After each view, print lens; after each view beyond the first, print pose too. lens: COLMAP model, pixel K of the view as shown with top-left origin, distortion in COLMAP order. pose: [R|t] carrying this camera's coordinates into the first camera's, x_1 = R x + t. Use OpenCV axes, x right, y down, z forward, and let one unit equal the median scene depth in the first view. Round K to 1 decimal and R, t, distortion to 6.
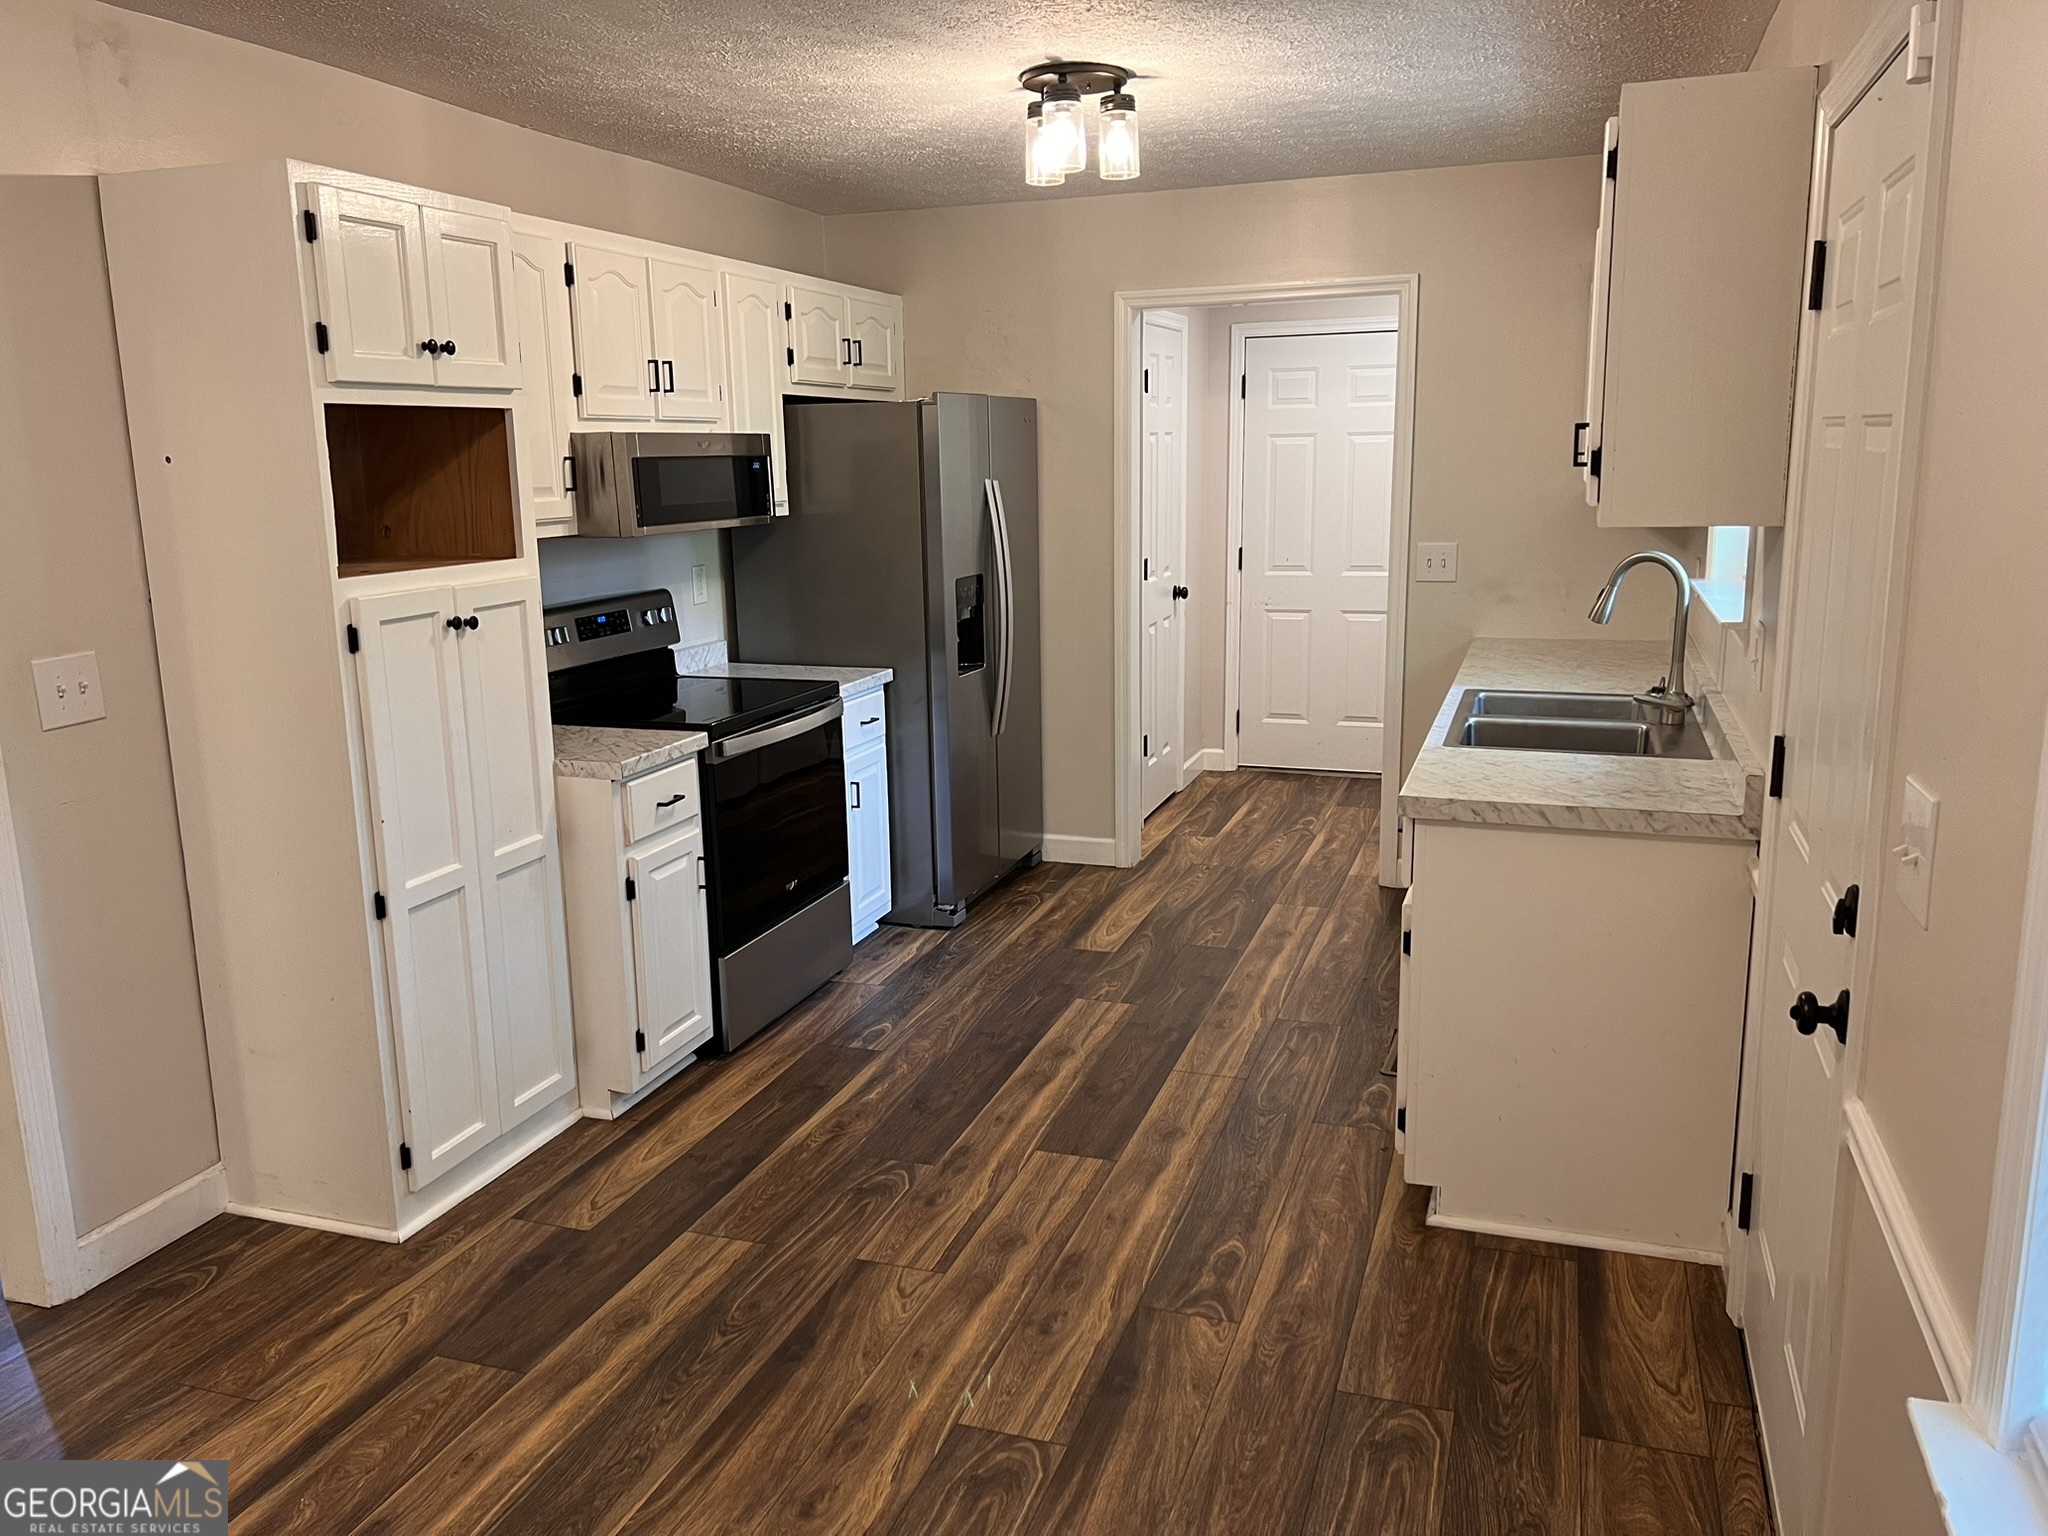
lens RADIAL K [[1564.2, 0, 1012.0], [0, 1564.2, 769.9], [0, 0, 1]] dist [0.082473, -0.079972]
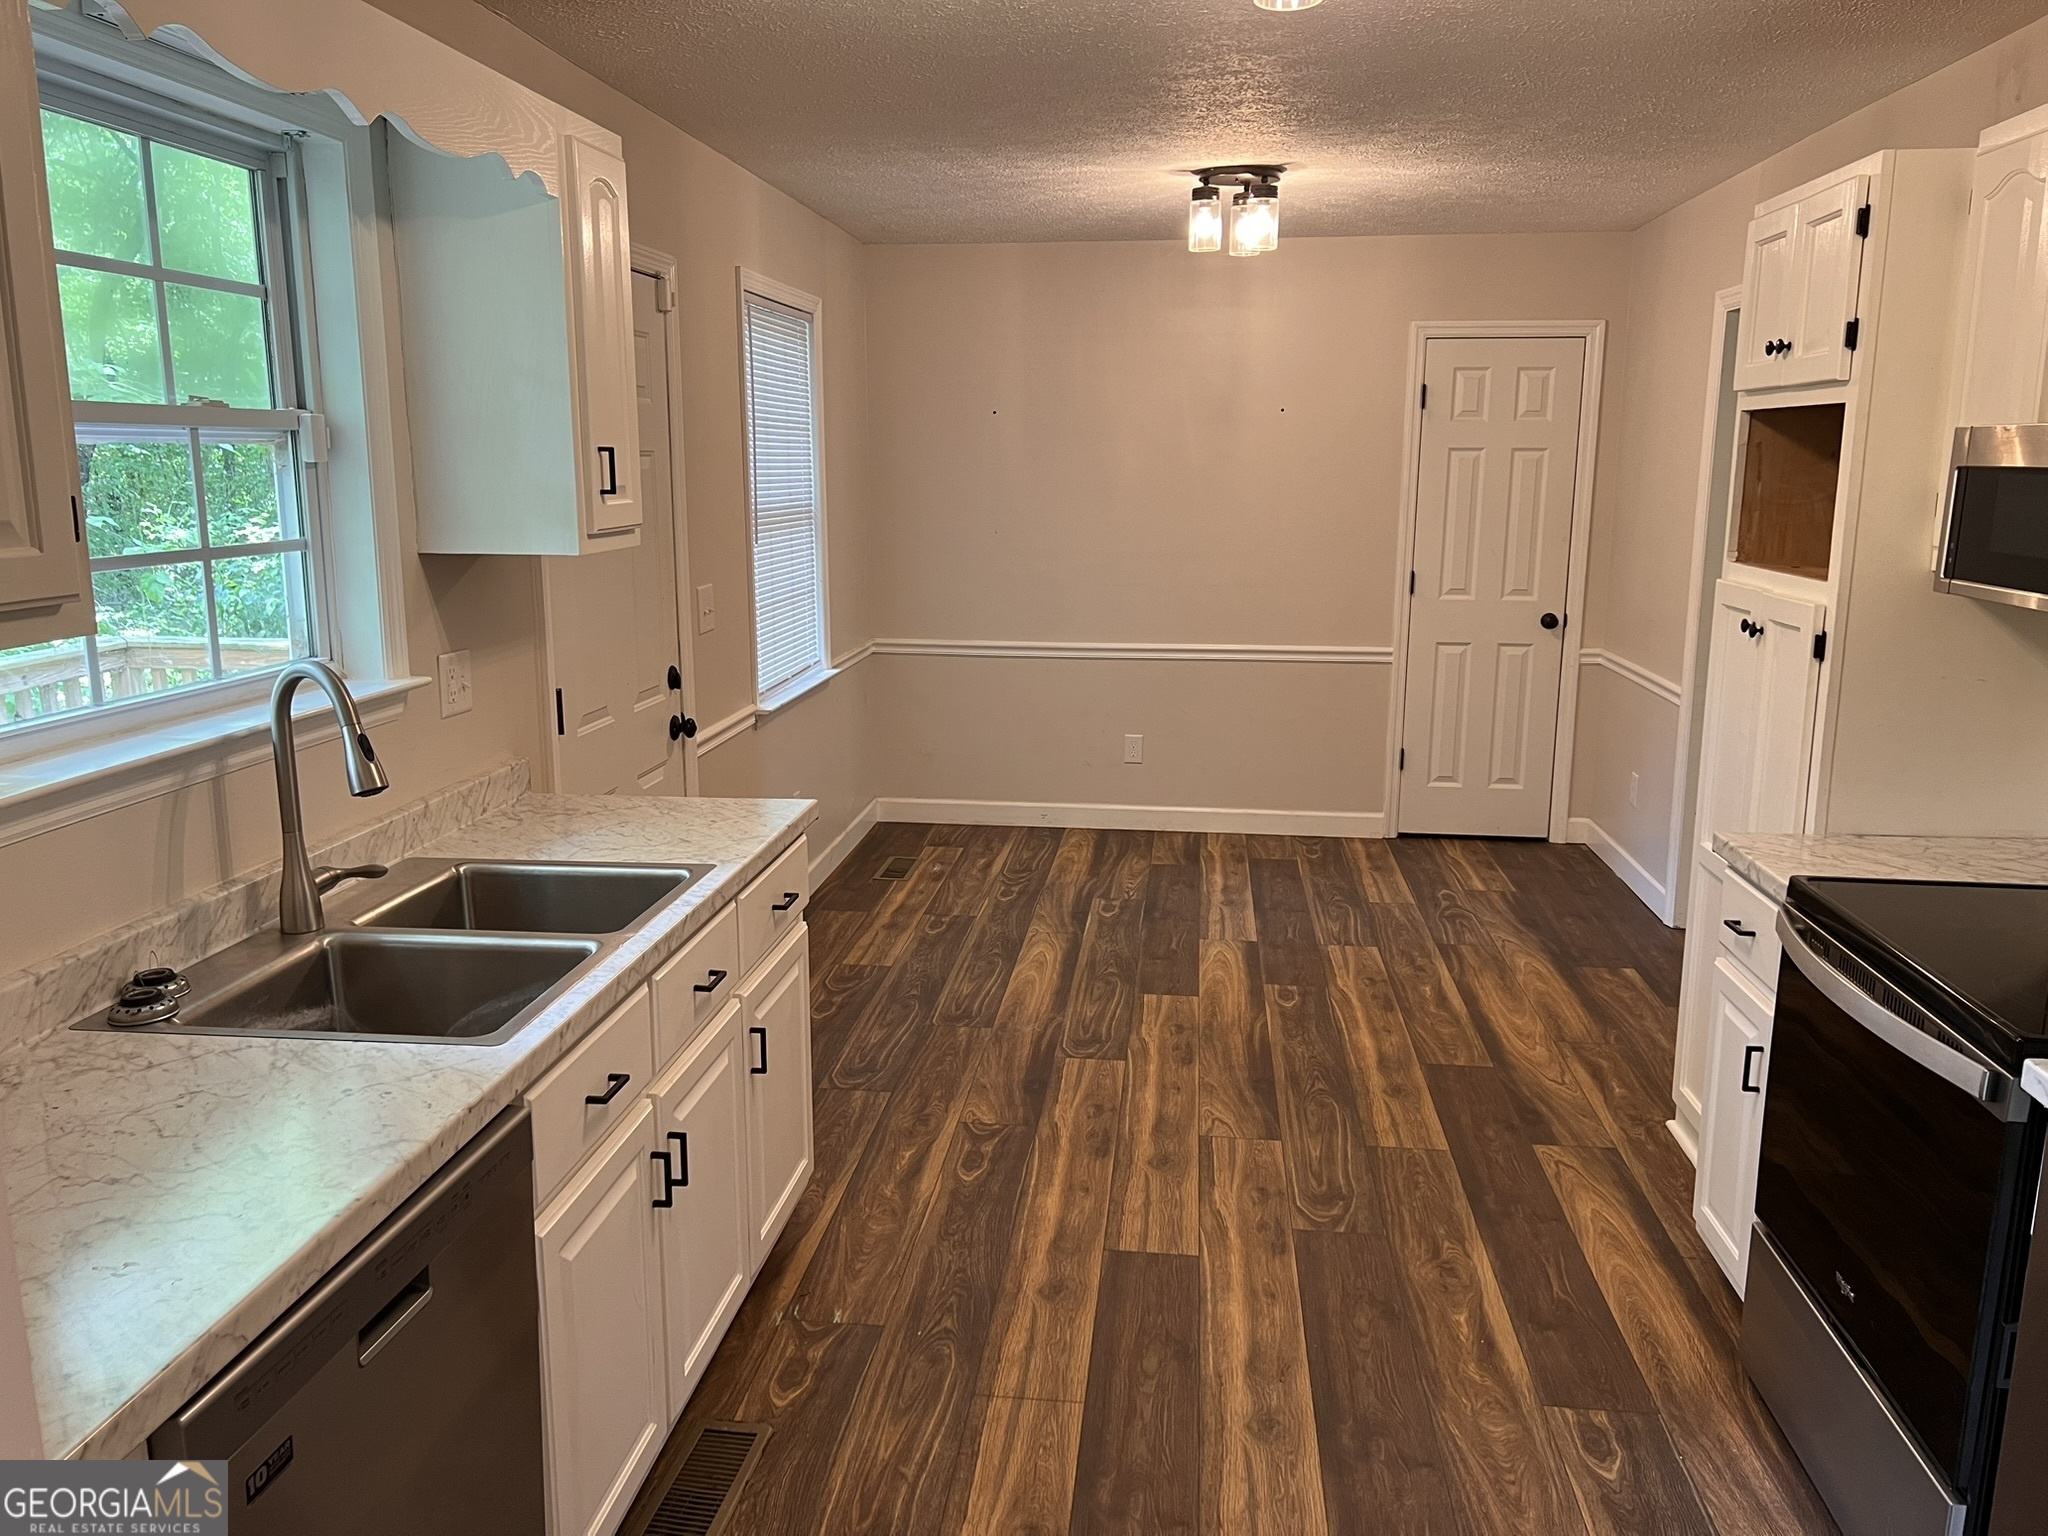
lens RADIAL K [[1564.2, 0, 1012.0], [0, 1564.2, 769.9], [0, 0, 1]] dist [0.082473, -0.079972]
pose [[-0.976805, 0.060727, -0.205339, 0.312634], [-0.025648, 0.918860, 0.393749, -0.392263], [0.212589, 0.389883, -0.895990, 1.838911]]
